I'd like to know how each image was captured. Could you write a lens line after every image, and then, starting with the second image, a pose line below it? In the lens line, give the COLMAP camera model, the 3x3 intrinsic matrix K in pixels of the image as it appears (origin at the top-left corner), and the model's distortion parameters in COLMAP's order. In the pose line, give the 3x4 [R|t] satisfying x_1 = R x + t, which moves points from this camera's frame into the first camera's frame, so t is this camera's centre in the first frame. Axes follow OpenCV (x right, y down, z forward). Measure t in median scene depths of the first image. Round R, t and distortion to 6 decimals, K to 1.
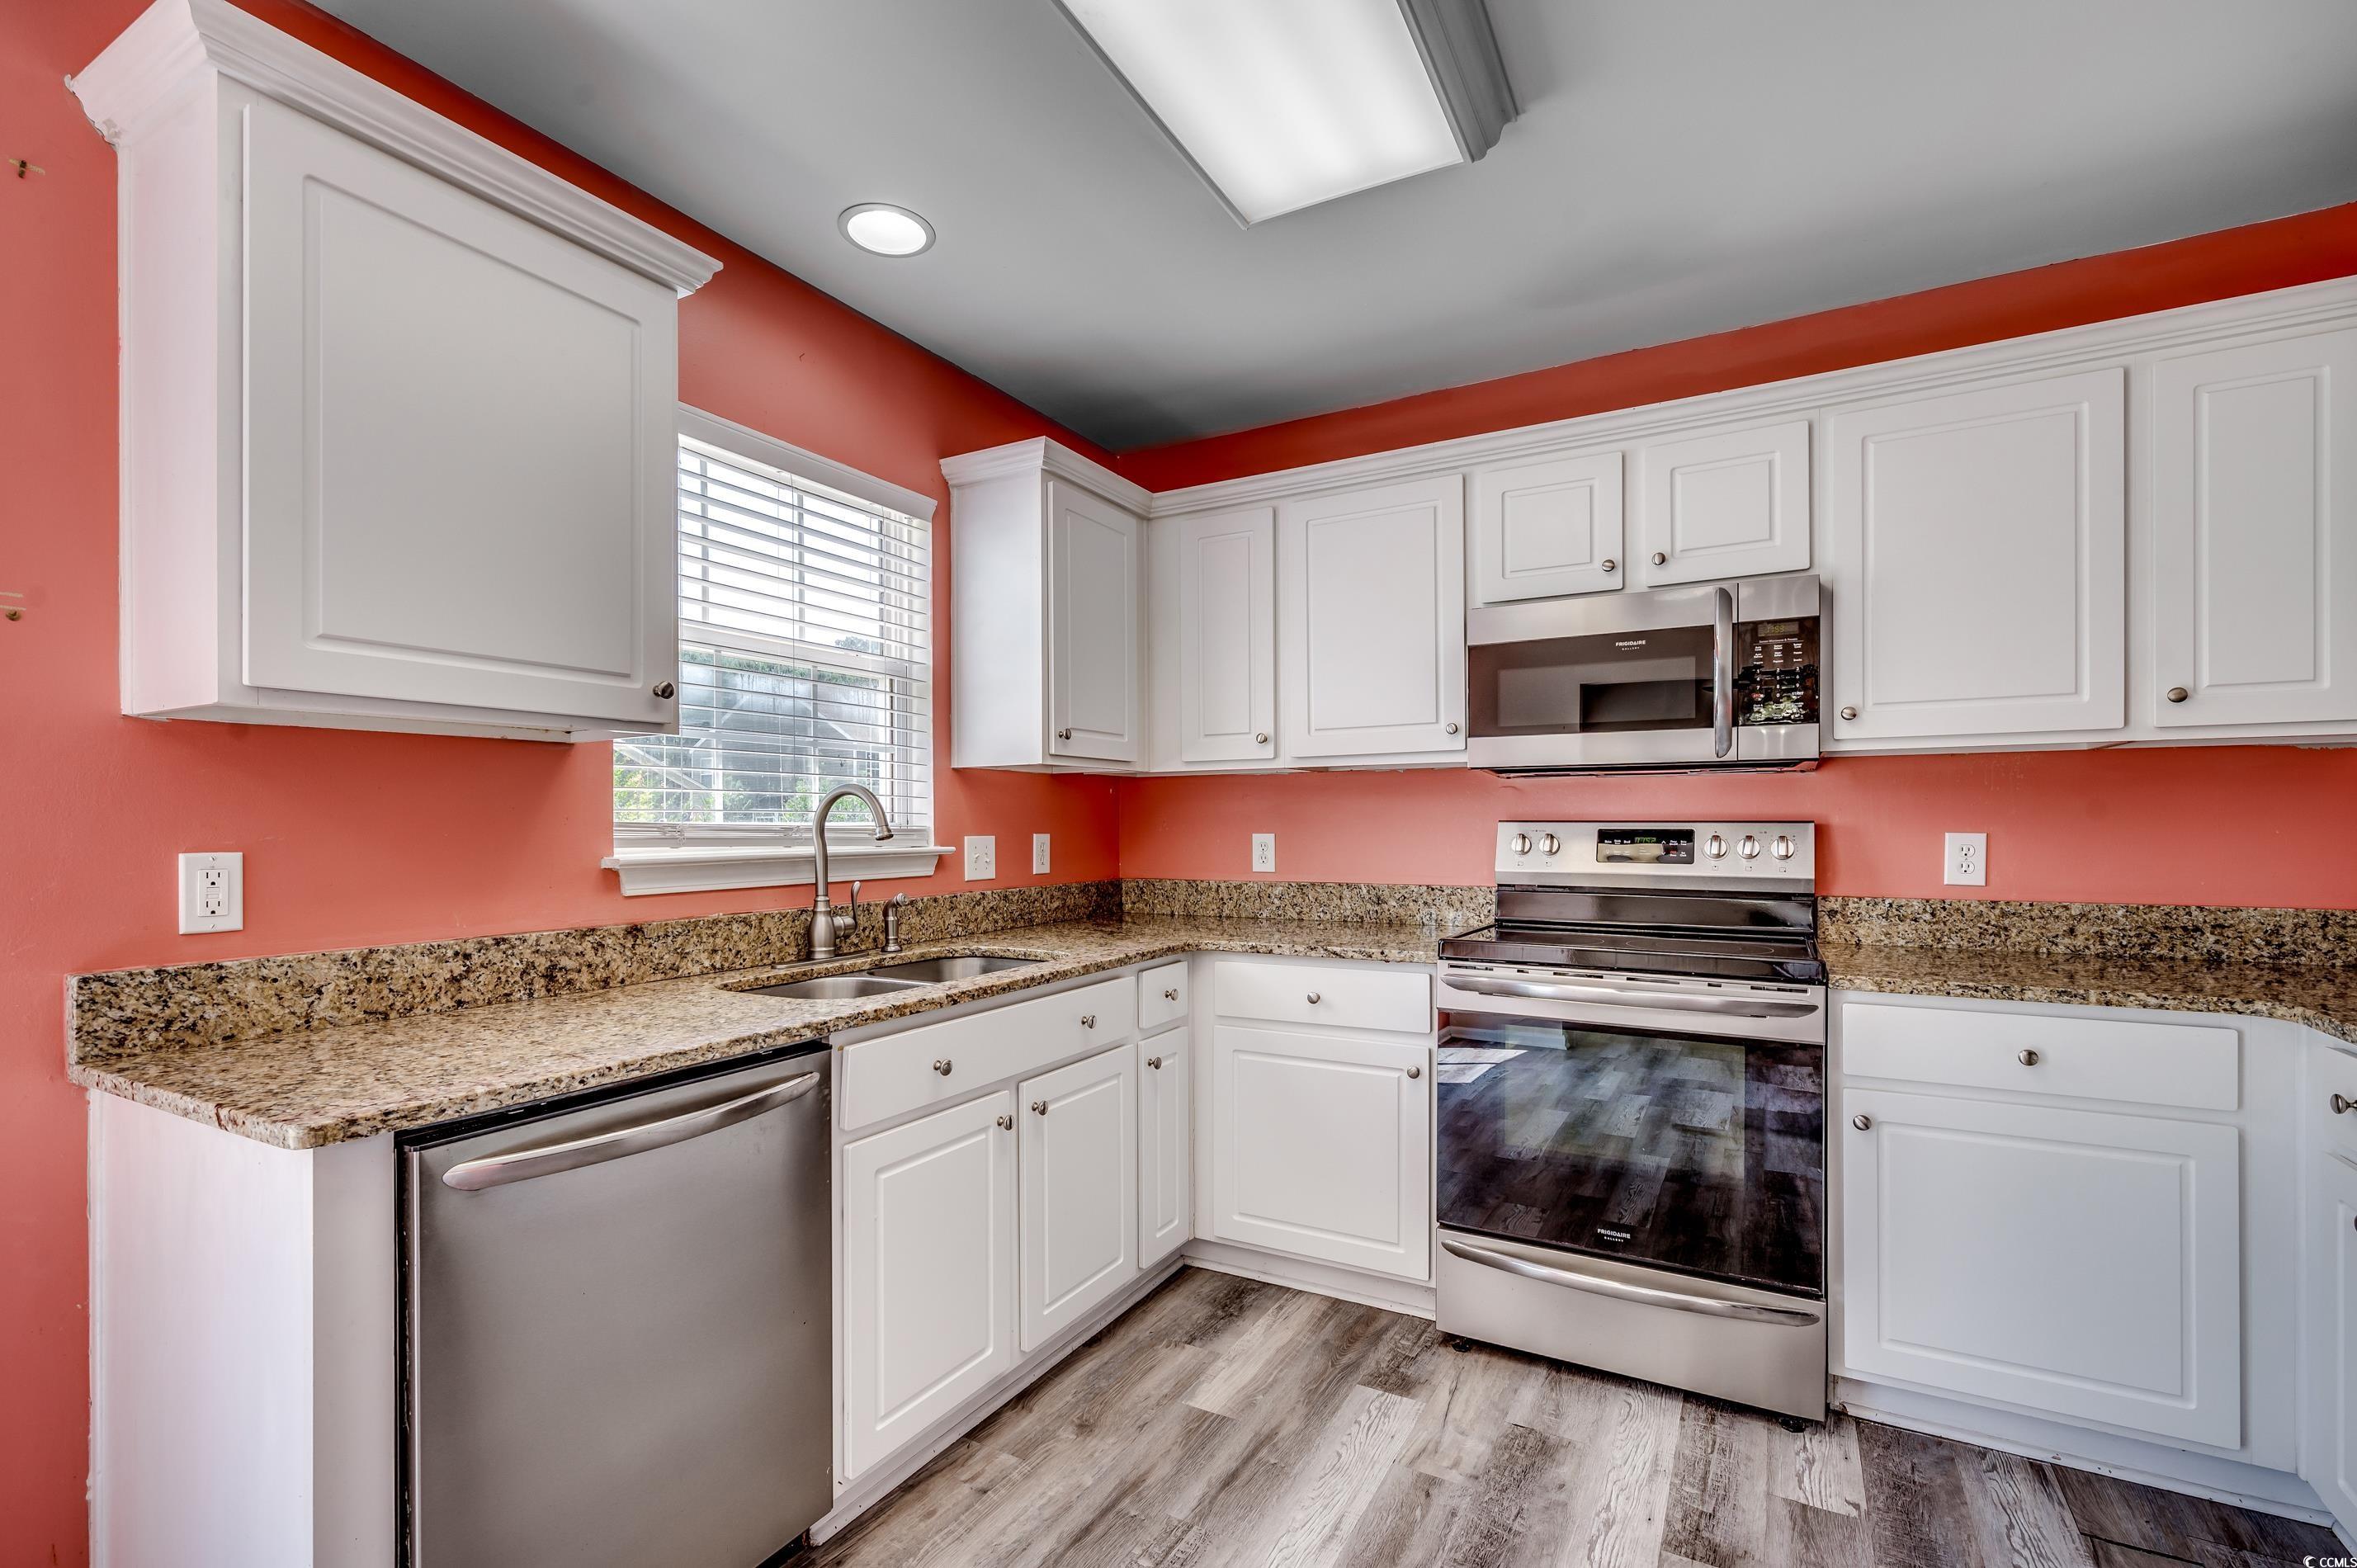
lens RADIAL K [[1042.3, 0, 1182.7], [0, 1042.3, 827.2], [0, 0, 1]] dist [0.000354, 0.000314]
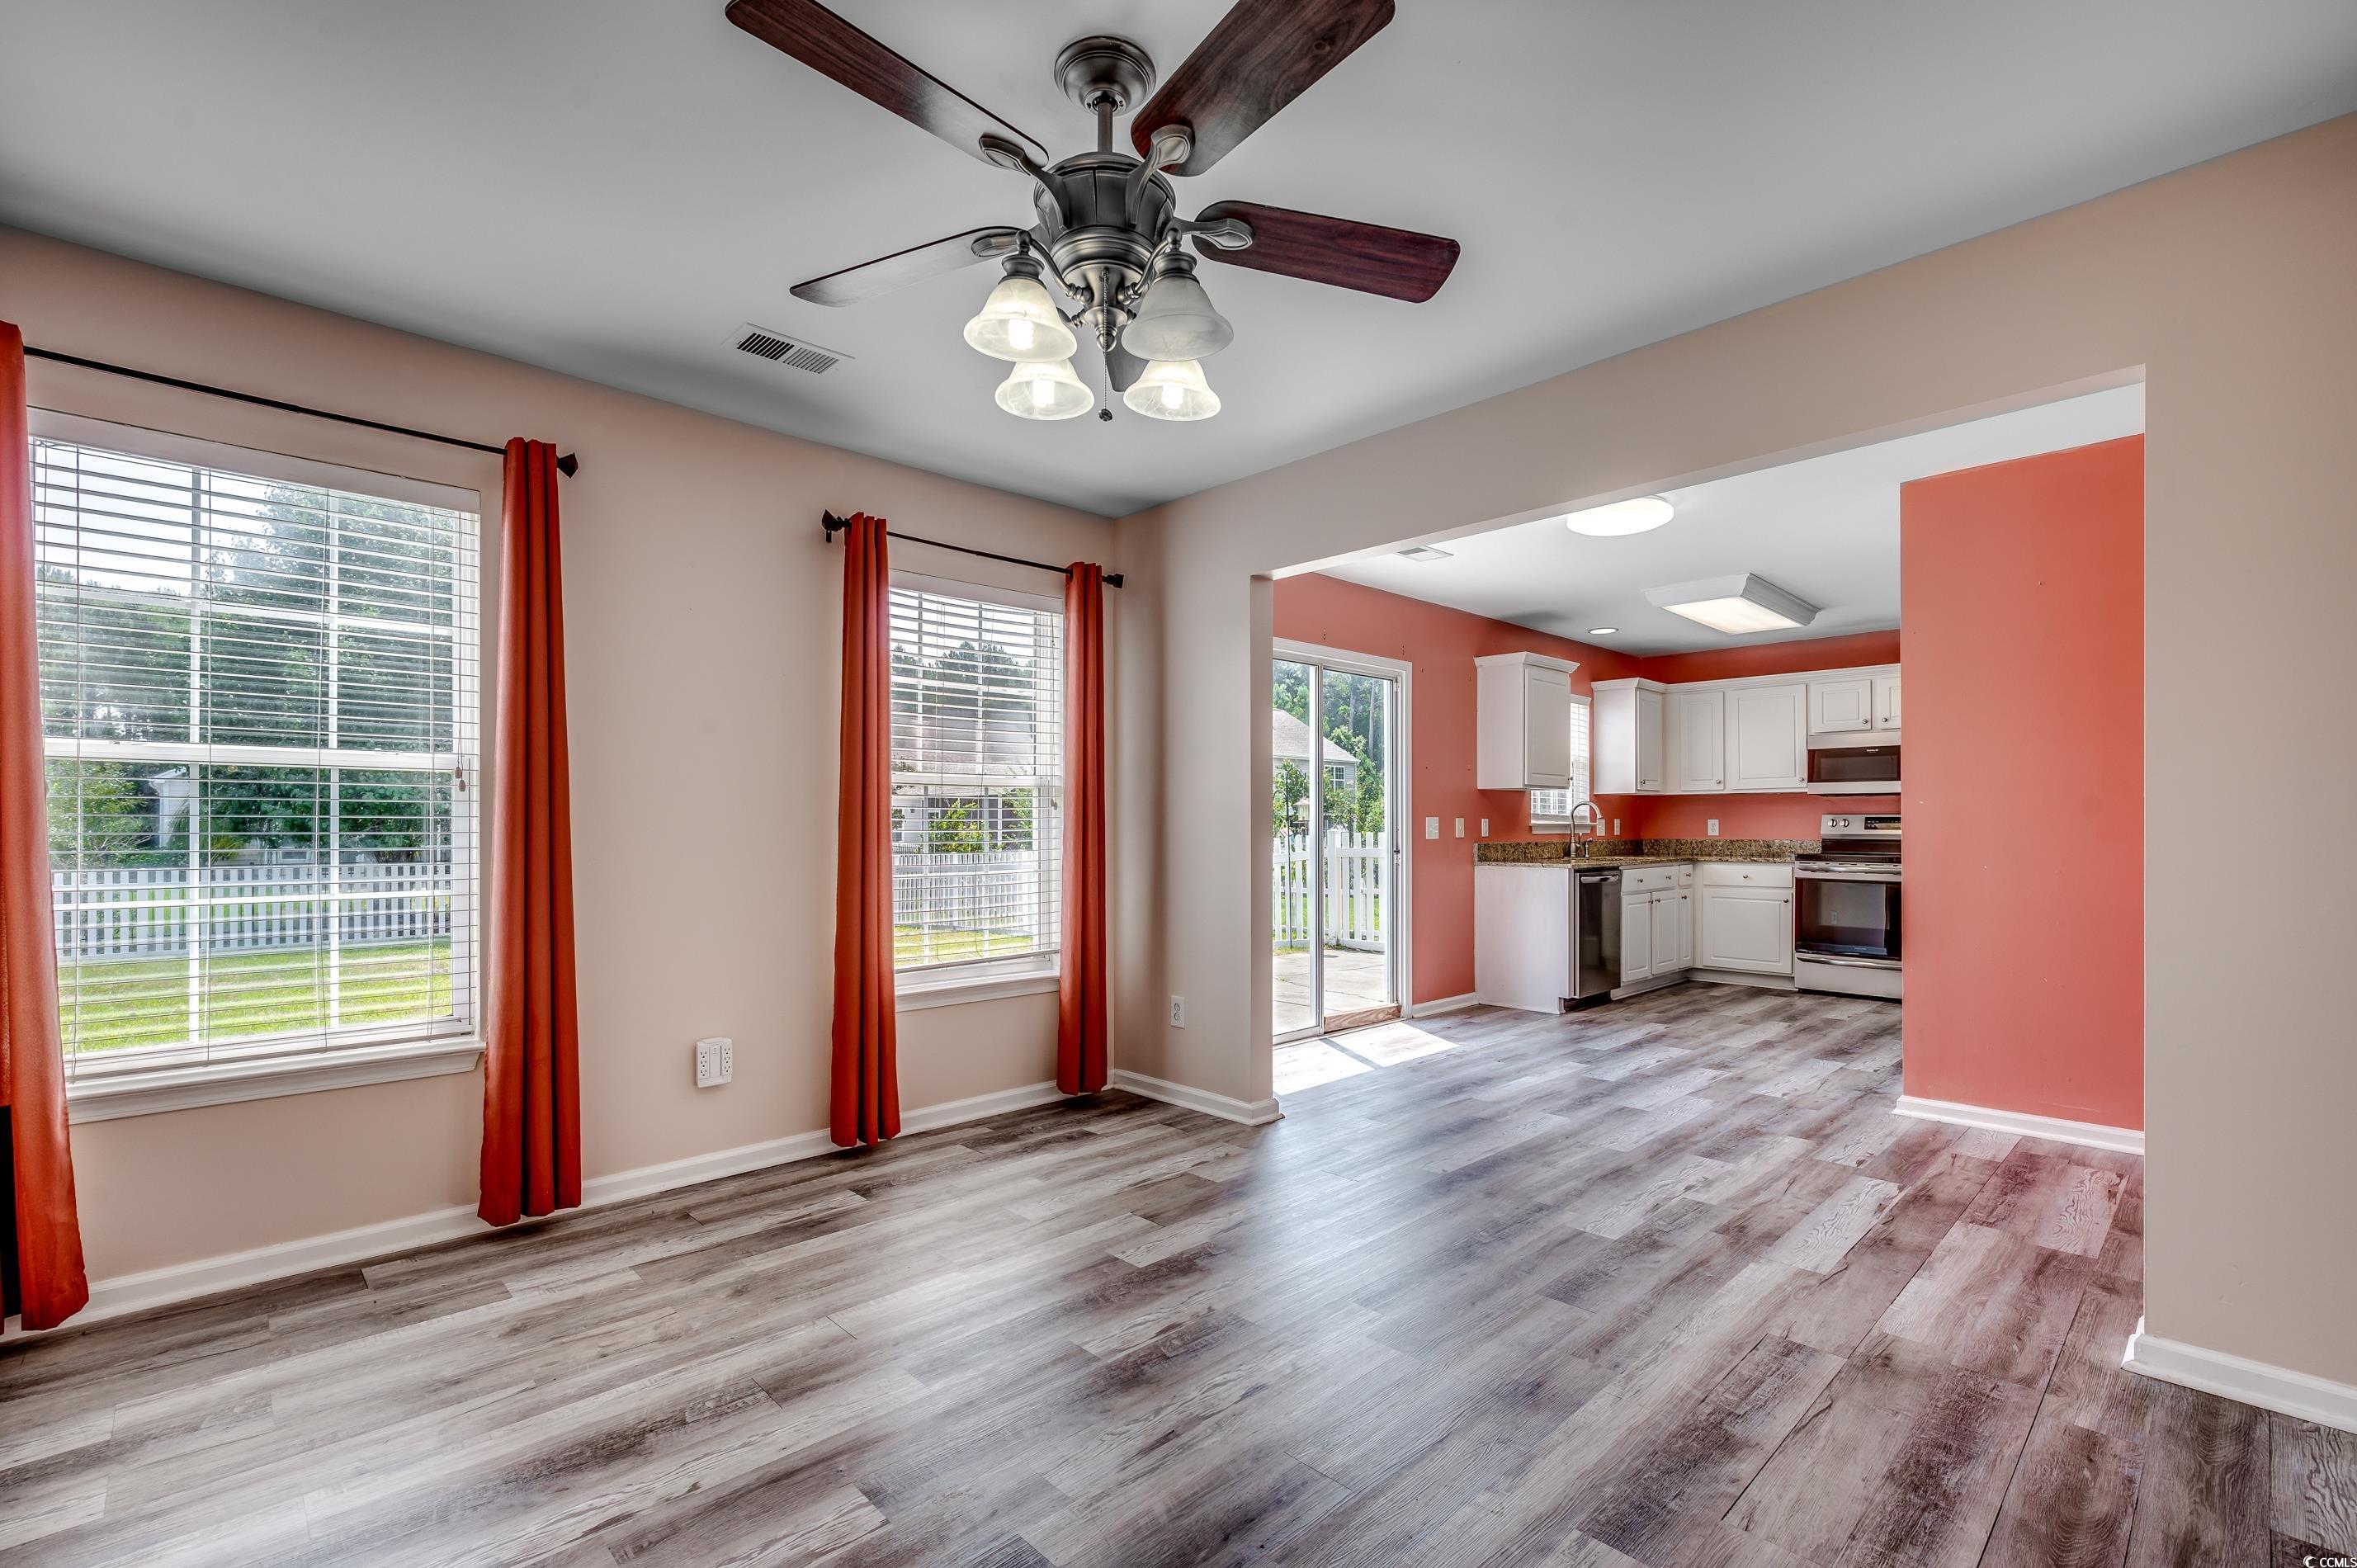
lens RADIAL K [[1042.3, 0, 1177.0], [0, 1042.3, 822.3], [0, 0, 1]] dist [0.000354, 0.000314]
pose [[0.956253, 0.002506, -0.292529, -0.544705], [-0.004512, 0.999971, -0.006181, 0.044504], [0.292505, 0.007230, 0.956237, -2.244742]]
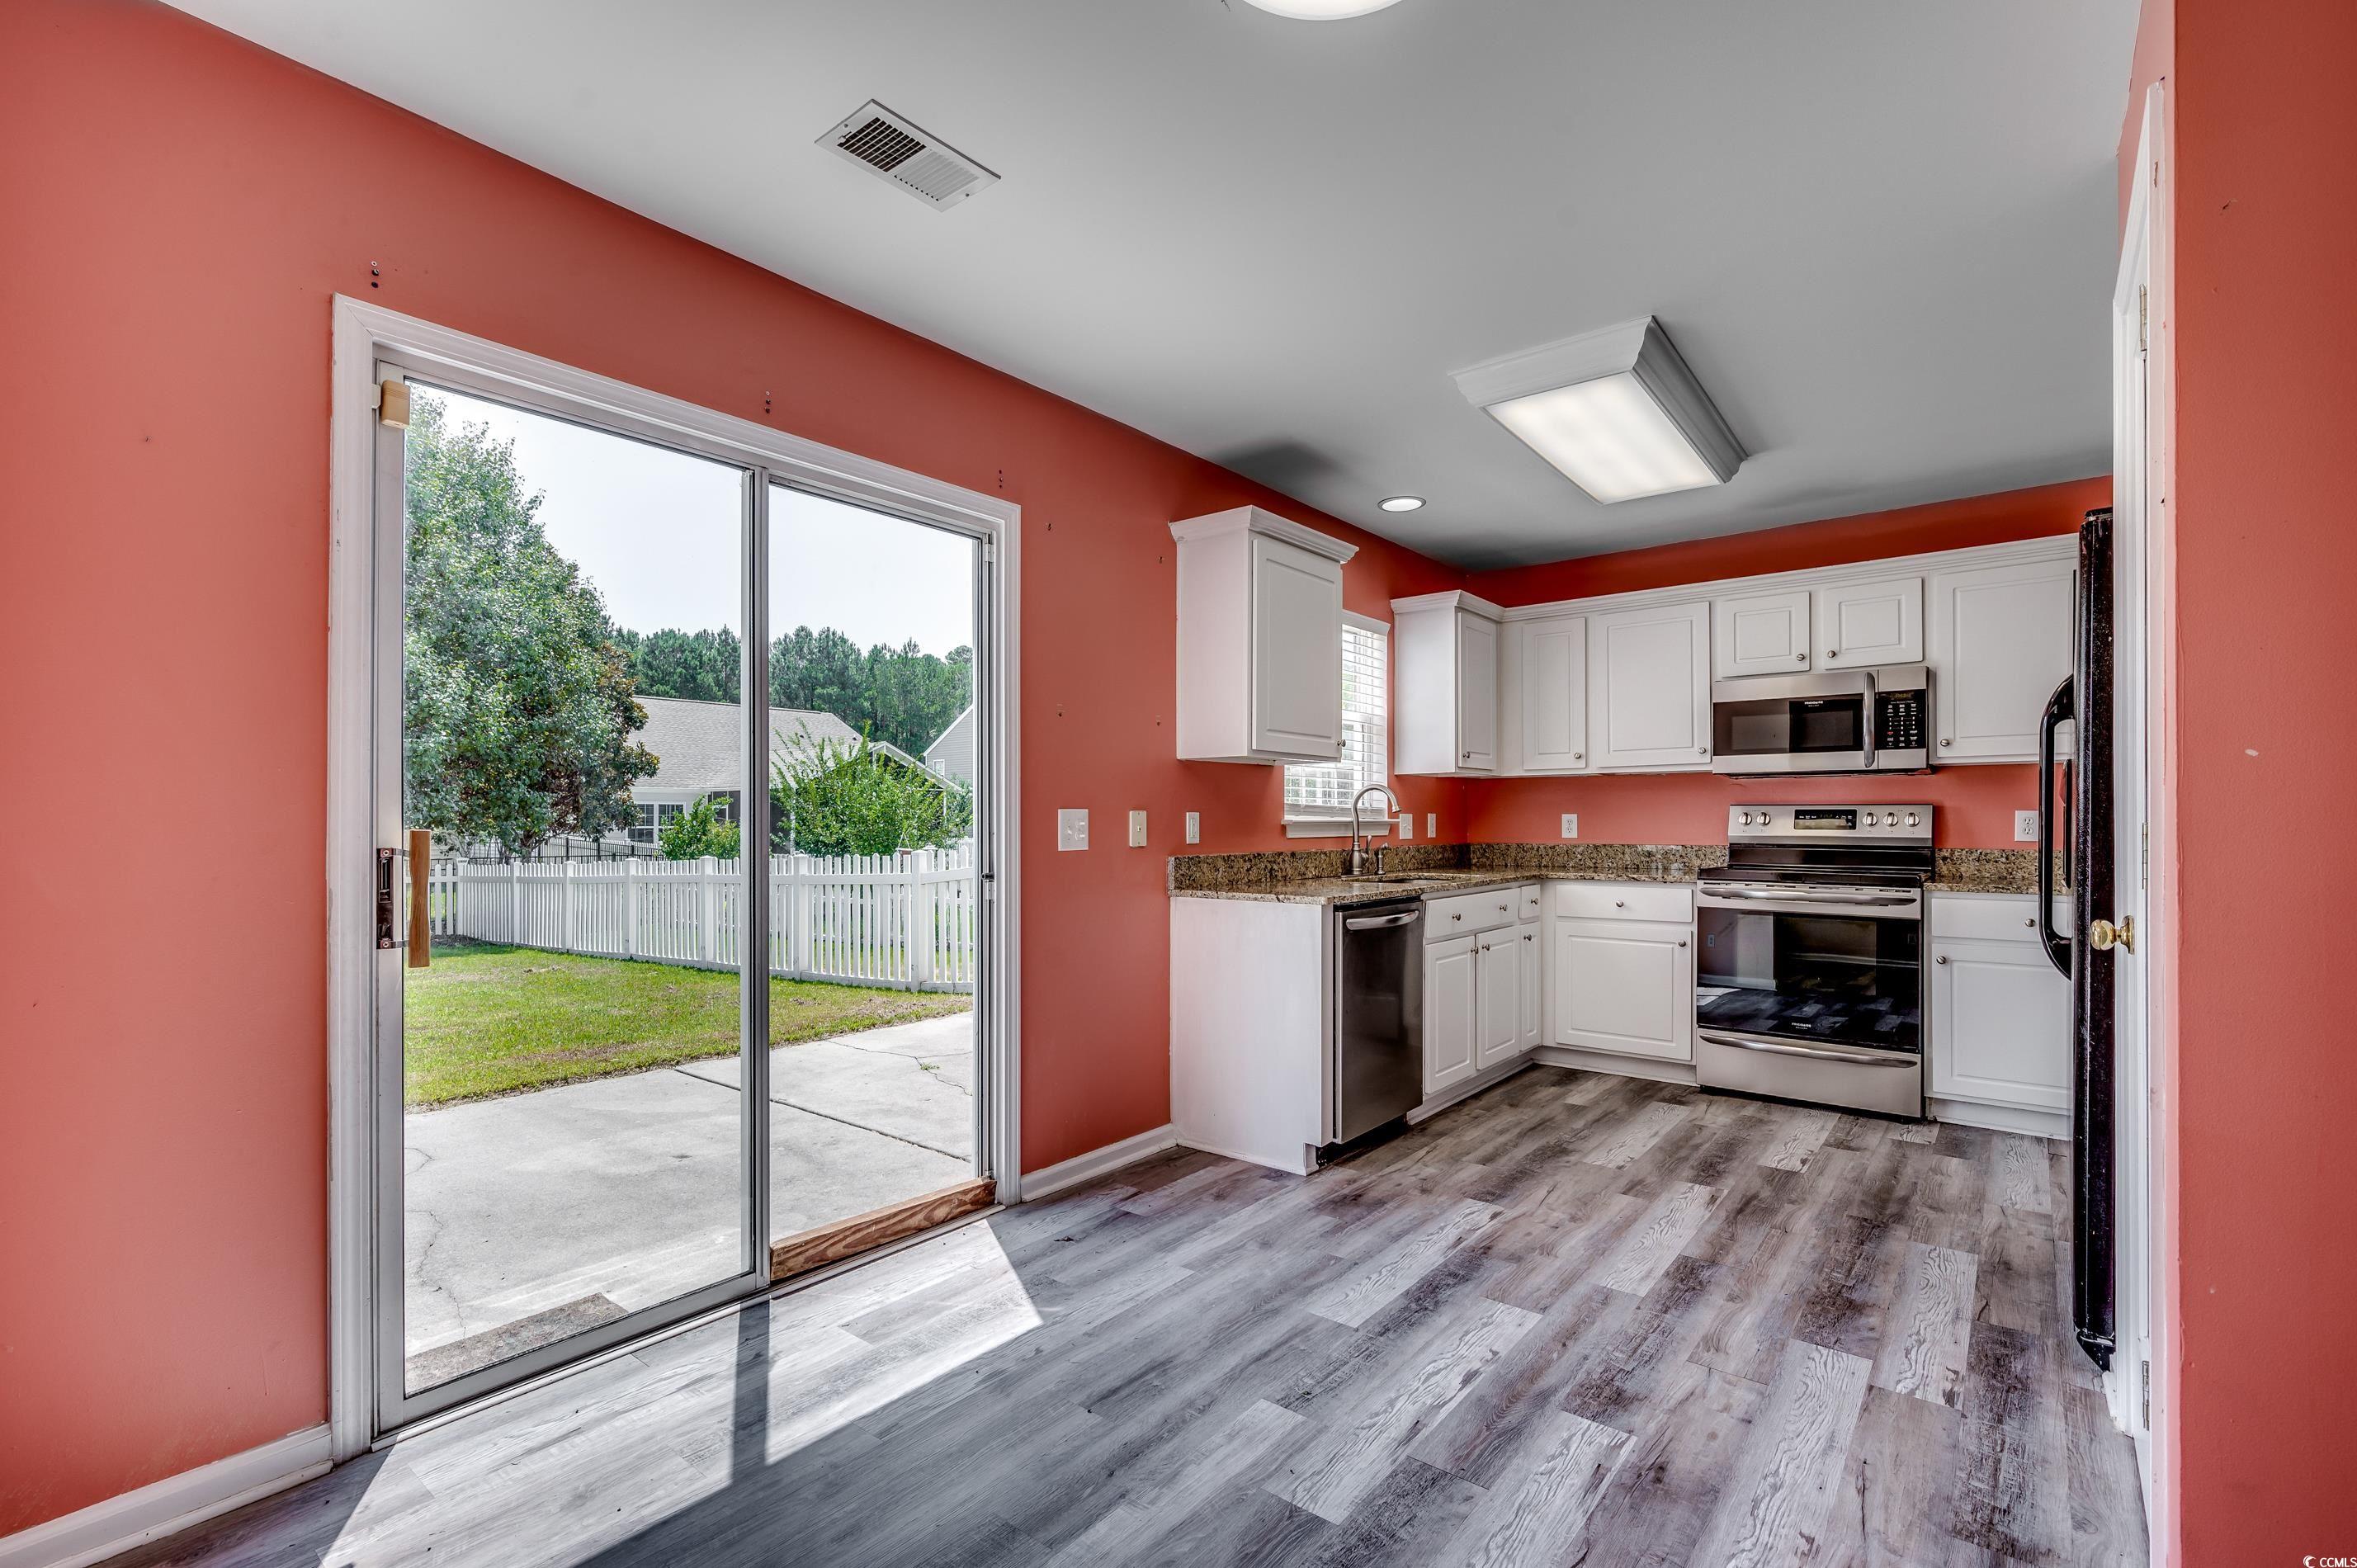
lens RADIAL K [[1042.3, 0, 1182.0], [0, 1042.3, 822.1], [0, 0, 1]] dist [0.000354, 0.000314]
pose [[0.986057, 0.002218, -0.166391, -0.330559], [-0.002825, 0.999990, -0.003415, 0.034555], [0.166382, 0.003838, 0.986054, -0.917571]]
